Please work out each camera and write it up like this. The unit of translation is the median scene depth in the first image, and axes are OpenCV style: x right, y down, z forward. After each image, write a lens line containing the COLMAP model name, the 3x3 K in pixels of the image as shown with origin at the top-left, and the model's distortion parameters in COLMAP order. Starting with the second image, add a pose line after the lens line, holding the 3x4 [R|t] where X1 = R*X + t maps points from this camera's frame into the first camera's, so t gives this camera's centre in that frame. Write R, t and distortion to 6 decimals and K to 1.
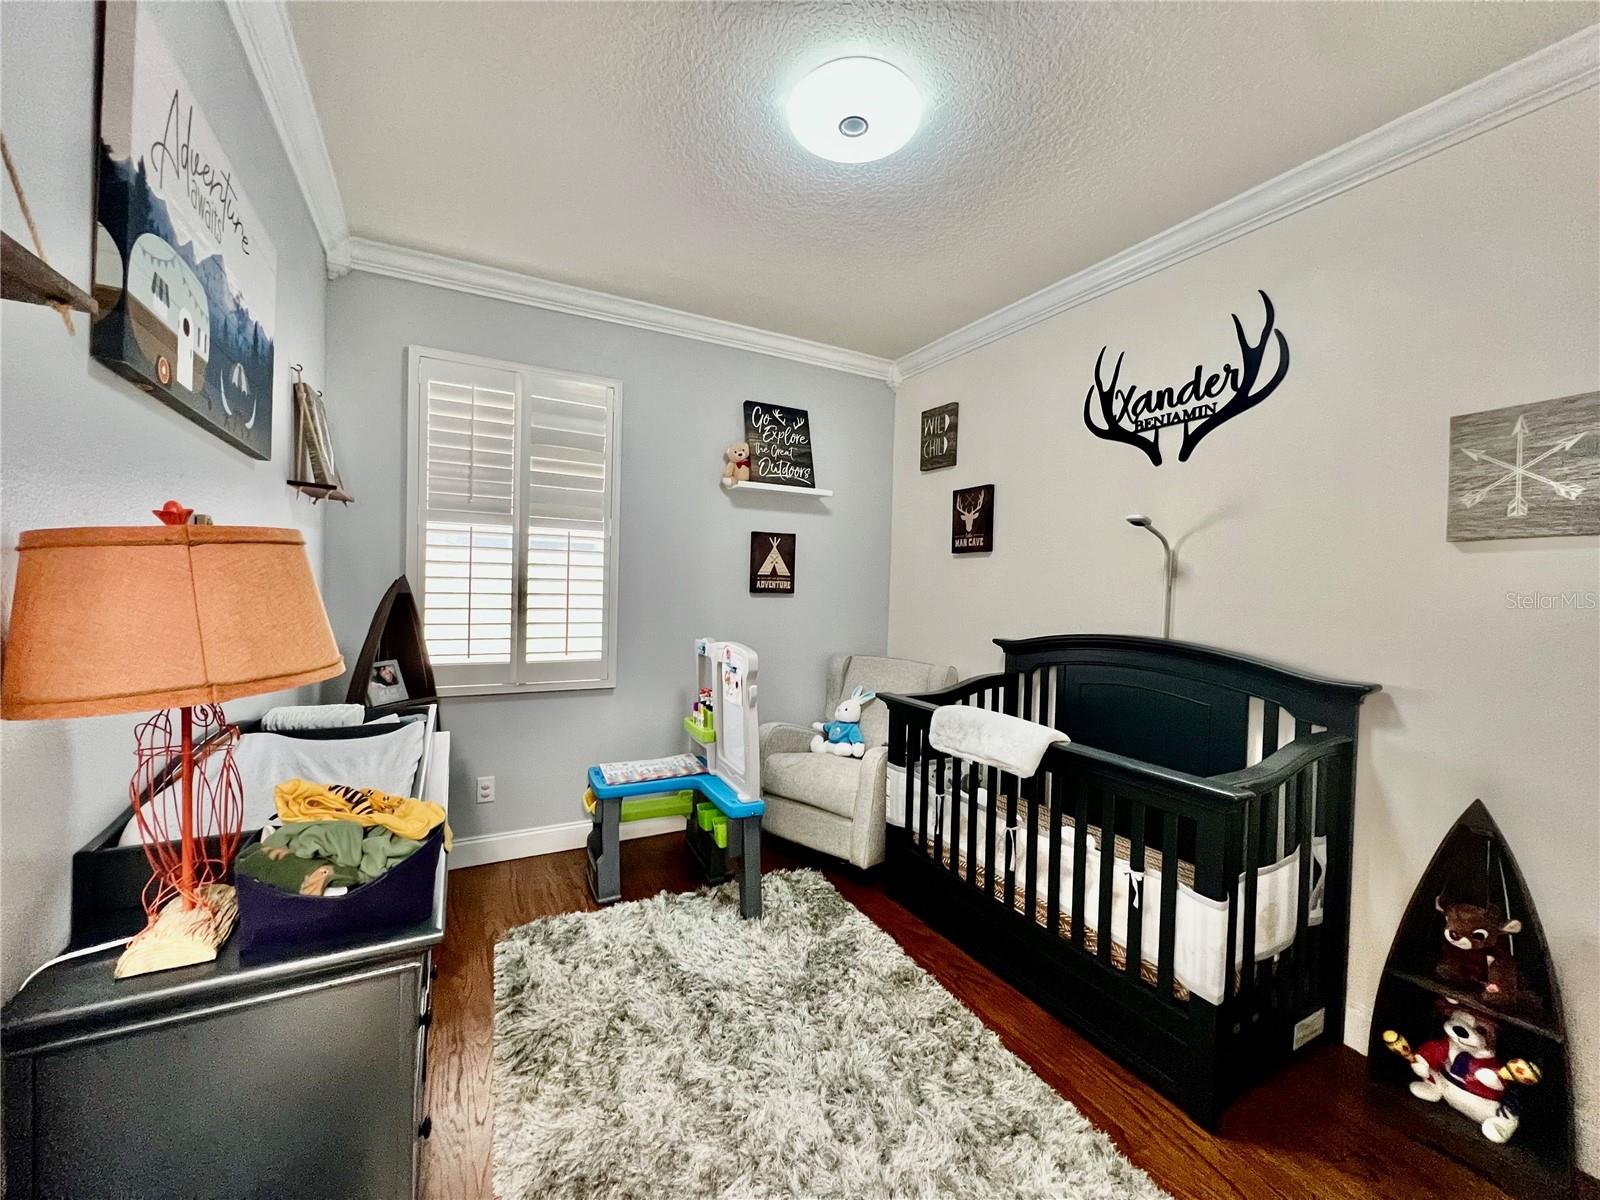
lens RADIAL K [[636.8, 0, 803.5], [0, 636.8, 596.8], [0, 0, 1]] dist [-0.000362, 0.000164]
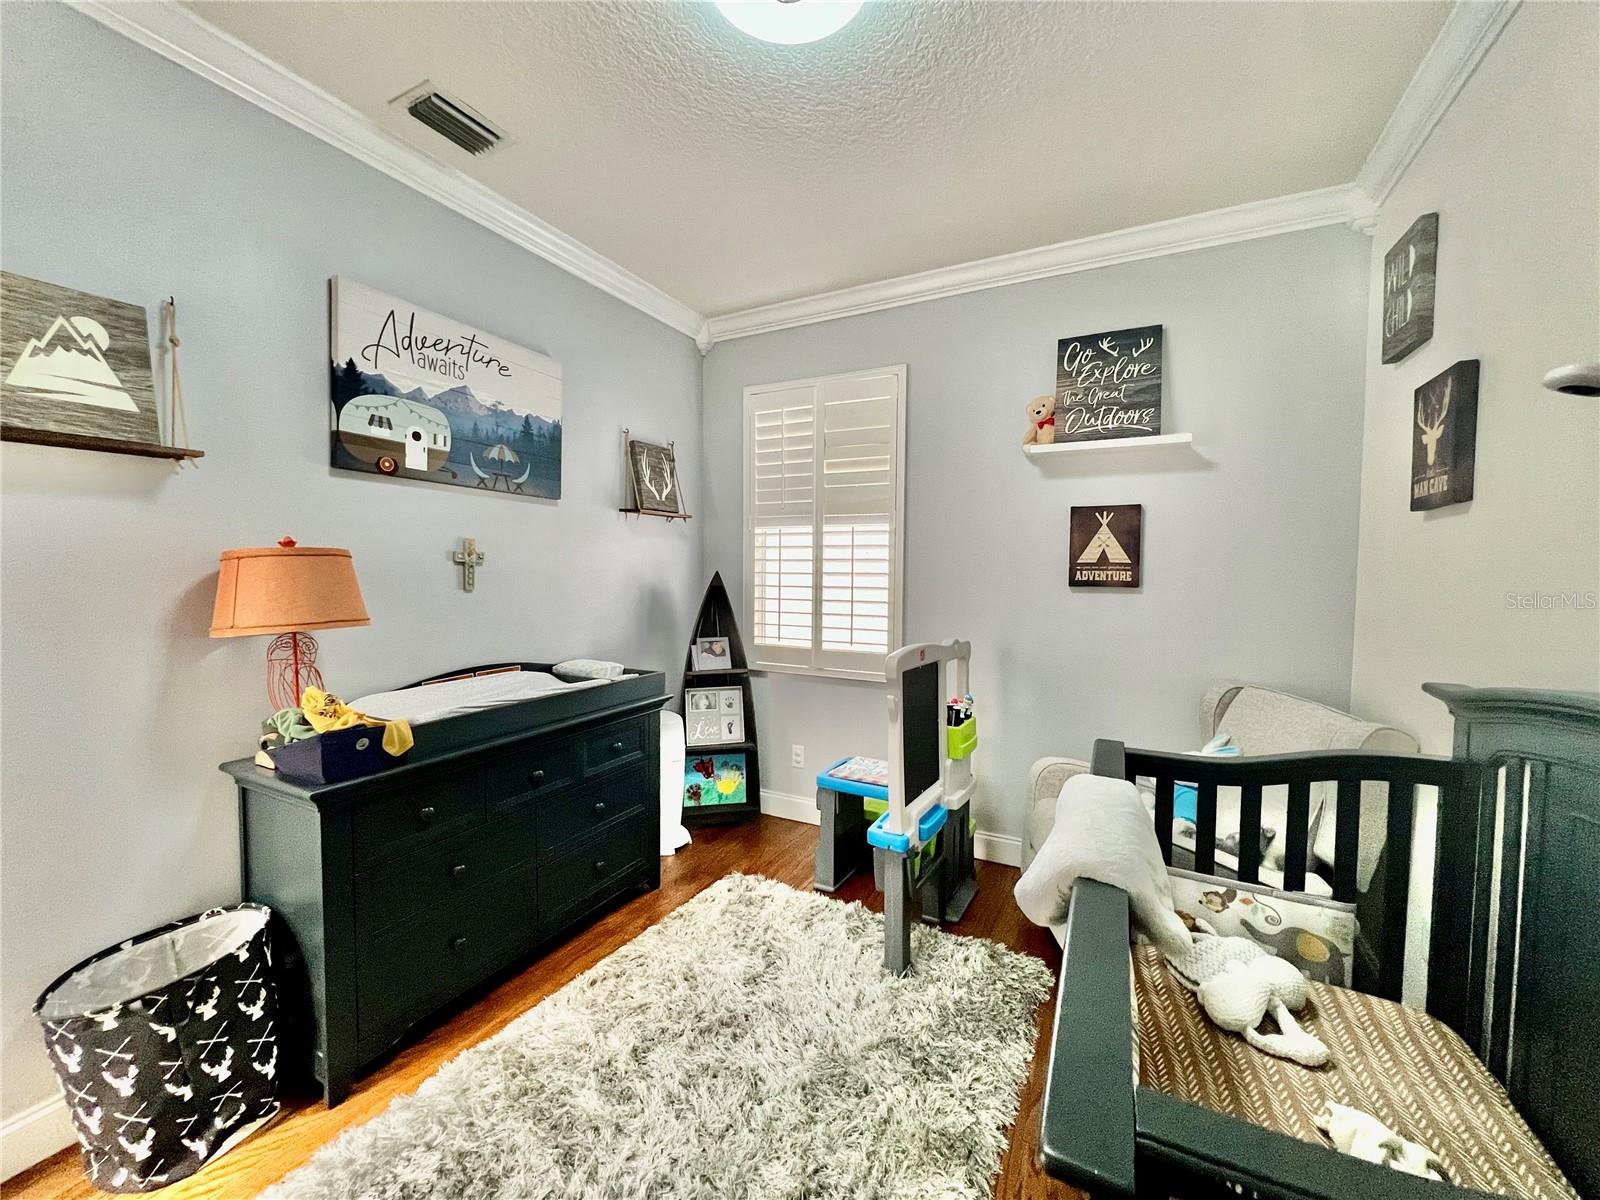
lens RADIAL K [[636.8, 0, 800.9], [0, 636.8, 596.8], [0, 0, 1]] dist [-0.000362, 0.000164]
pose [[0.562694, 0.016242, -0.826505, 0.425189], [-0.008790, 0.999868, 0.013664, -0.001979], [0.826618, -0.000423, 0.562763, 0.334282]]
